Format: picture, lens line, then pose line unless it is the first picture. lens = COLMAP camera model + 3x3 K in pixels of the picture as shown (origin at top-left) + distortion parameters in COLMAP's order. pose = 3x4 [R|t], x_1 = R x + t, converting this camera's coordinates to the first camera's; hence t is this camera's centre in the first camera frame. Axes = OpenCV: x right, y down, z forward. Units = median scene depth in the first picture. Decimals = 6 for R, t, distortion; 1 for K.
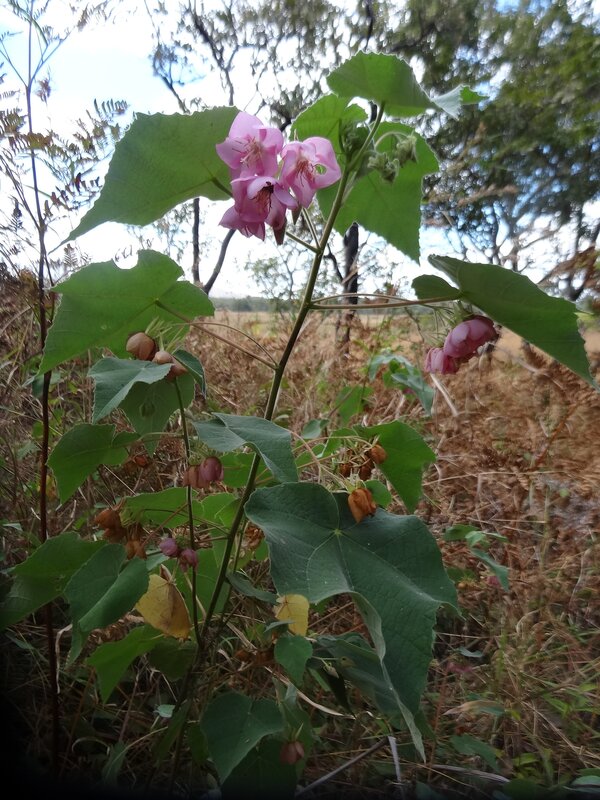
lens RADIAL K [[572.8, 0, 300.0], [0, 572.8, 400.0], [0, 0, 1]] dist [0.006380, 0.003047]
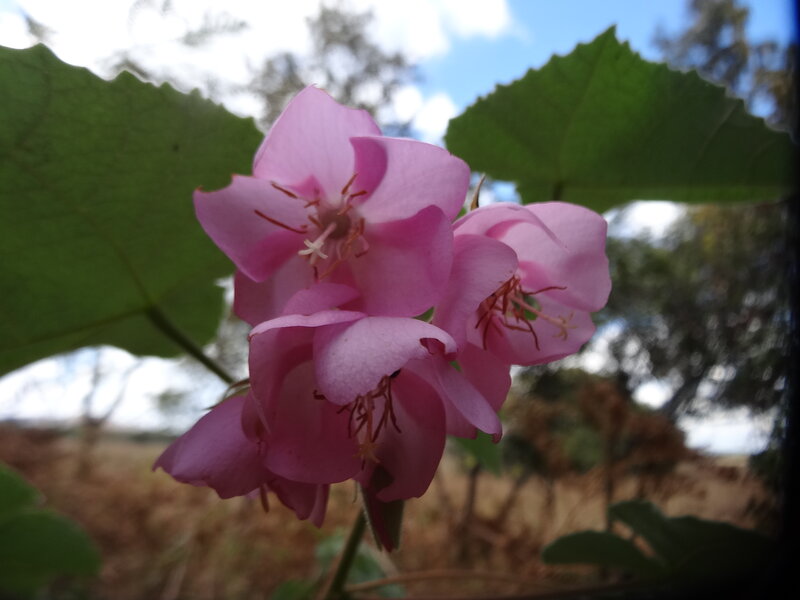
lens RADIAL K [[572.8, 0, 400.0], [0, 572.8, 300.0], [0, 0, 1]] dist [0.006380, 0.003047]
pose [[0.949742, 0.093084, 0.298874, -0.126503], [0.030393, 0.922835, -0.383995, -0.284763], [-0.311555, 0.373780, 0.873626, 0.731286]]
